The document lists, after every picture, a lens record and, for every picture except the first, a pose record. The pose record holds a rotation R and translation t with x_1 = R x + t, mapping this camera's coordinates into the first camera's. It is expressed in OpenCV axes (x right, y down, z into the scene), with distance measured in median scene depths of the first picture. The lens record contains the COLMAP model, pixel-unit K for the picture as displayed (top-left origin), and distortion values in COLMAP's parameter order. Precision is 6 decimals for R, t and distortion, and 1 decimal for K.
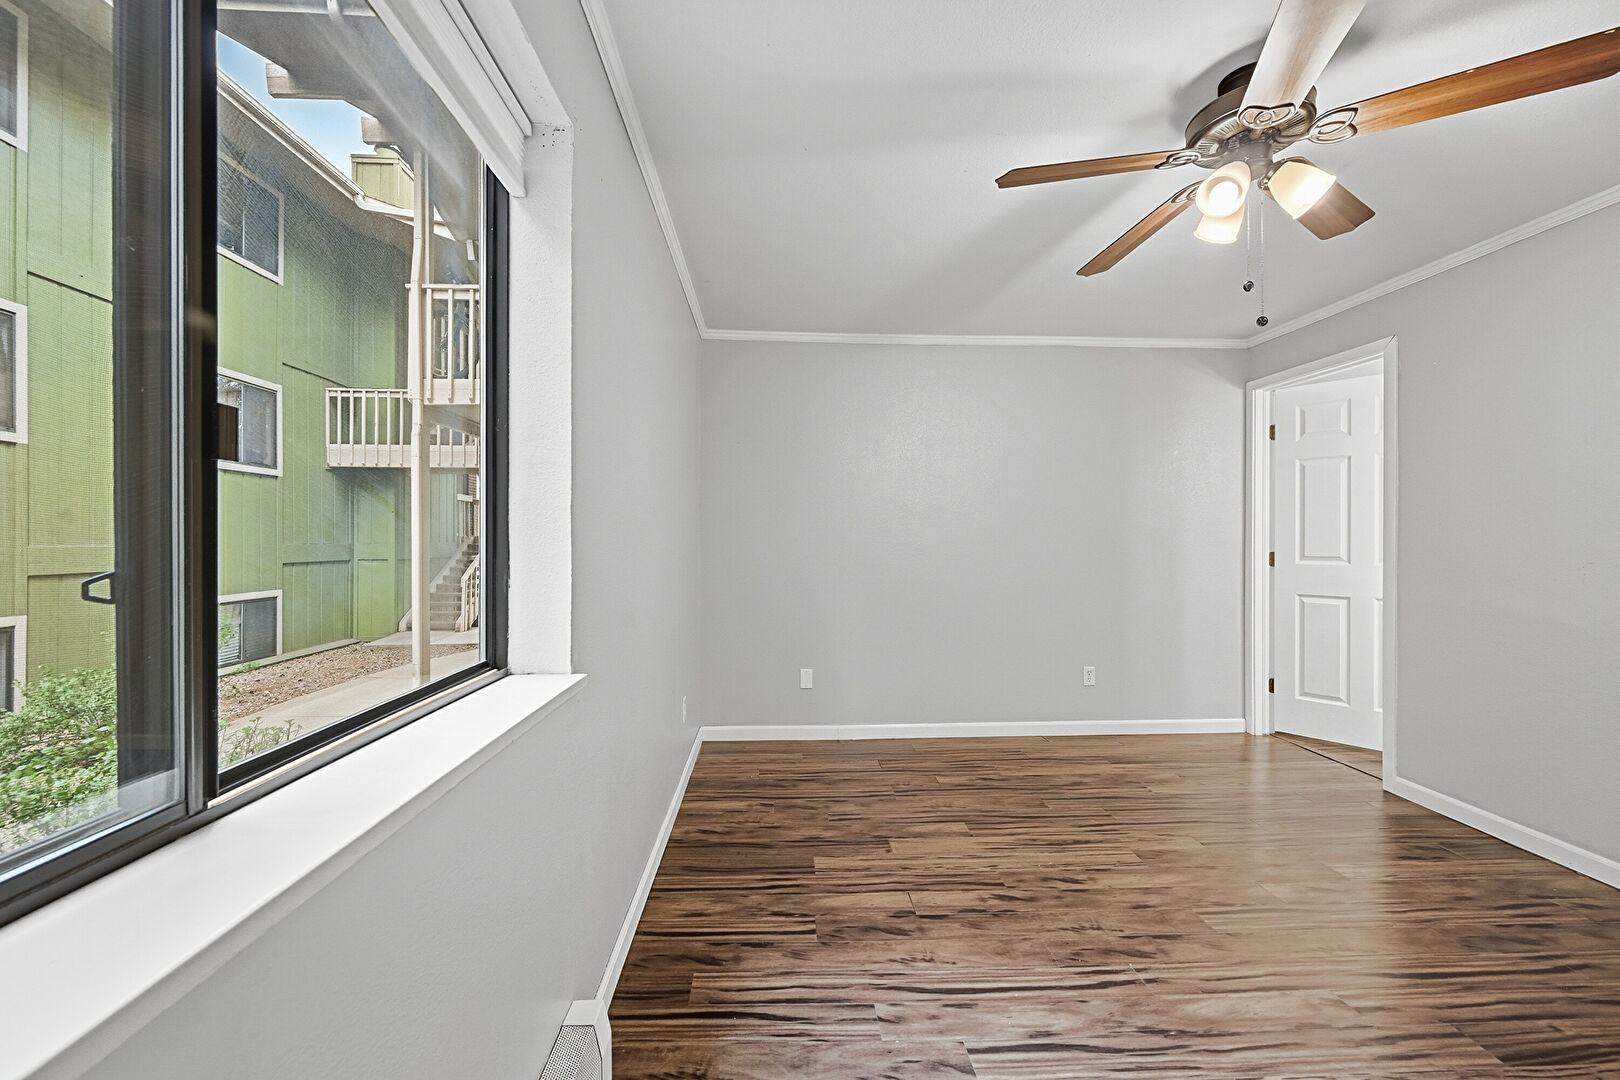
lens RADIAL K [[648.6, 0, 803.9], [0, 648.6, 537.6], [0, 0, 1]] dist [0.000719, 0.000388]
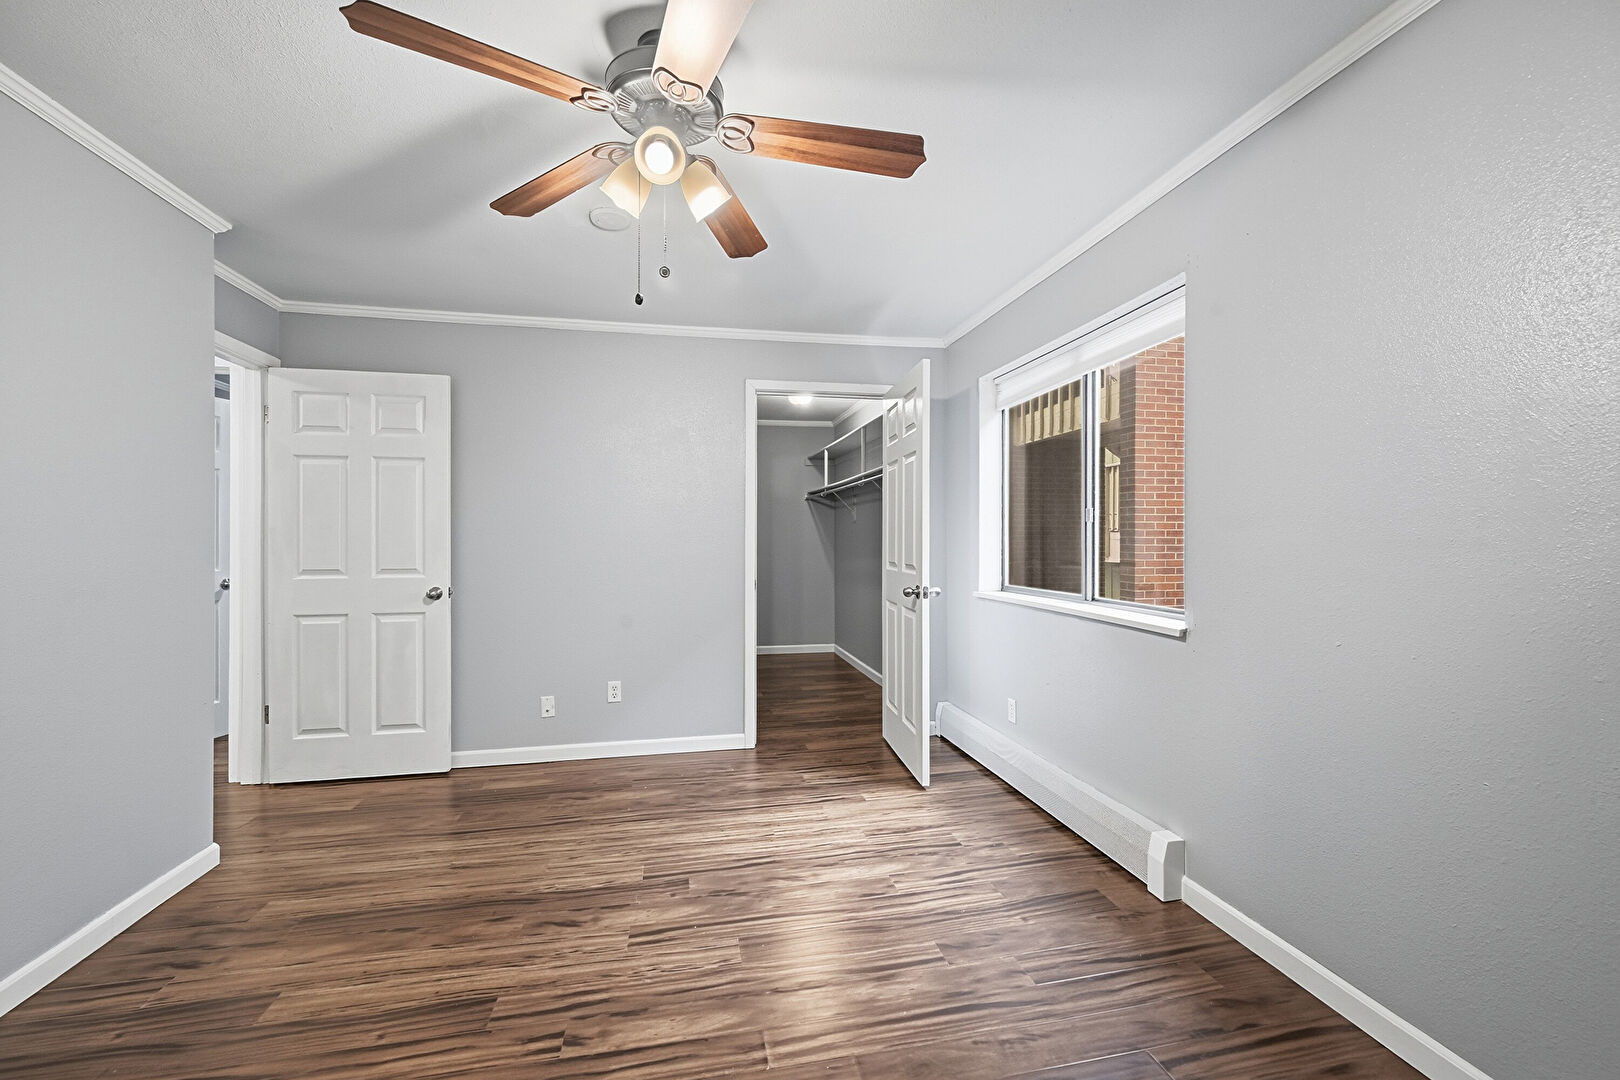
lens RADIAL K [[648.6, 0, 799.4], [0, 648.6, 538.5], [0, 0, 1]] dist [0.000719, 0.000388]
pose [[-0.990284, 0.001001, -0.139056, 0.487236], [0.001369, 0.999996, -0.002552, -0.001135], [0.139053, -0.002717, -0.990281, 1.529673]]
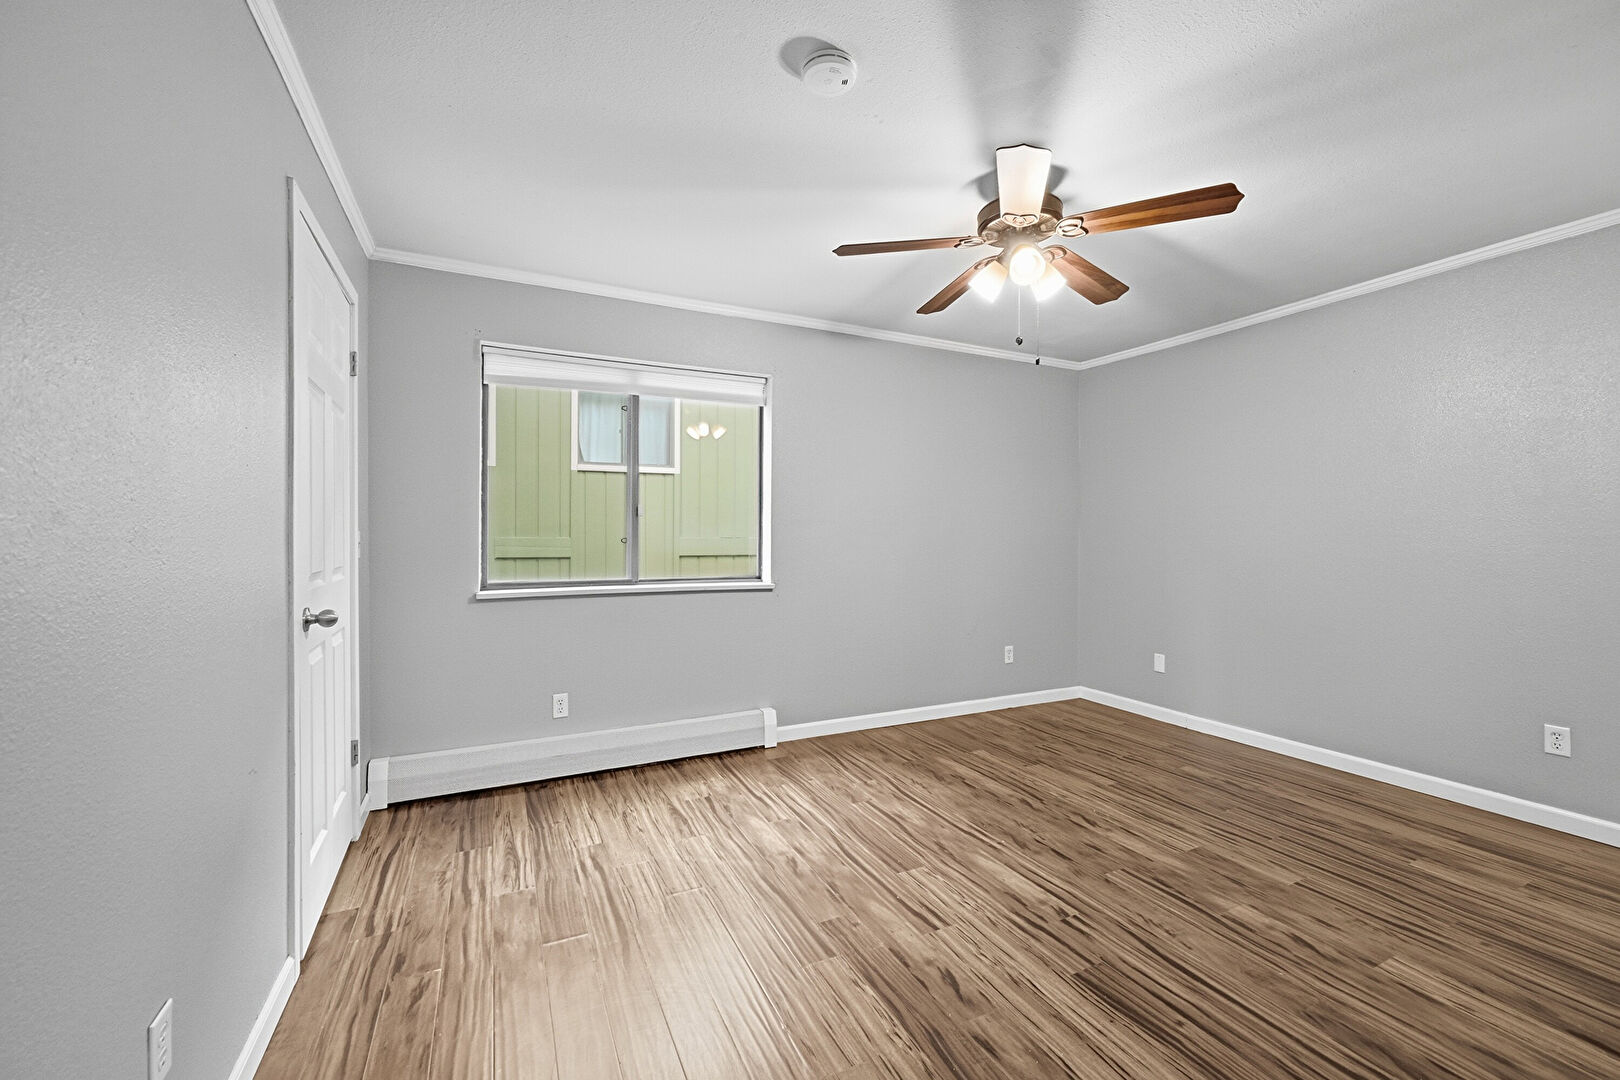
lens RADIAL K [[648.6, 0, 806.4], [0, 648.6, 549.6], [0, 0, 1]] dist [0.000719, 0.000388]
pose [[0.388549, 0.019520, -0.921221, 1.353808], [0.000917, 0.999767, 0.021571, 0.005804], [0.921428, -0.009226, 0.388440, 0.069800]]
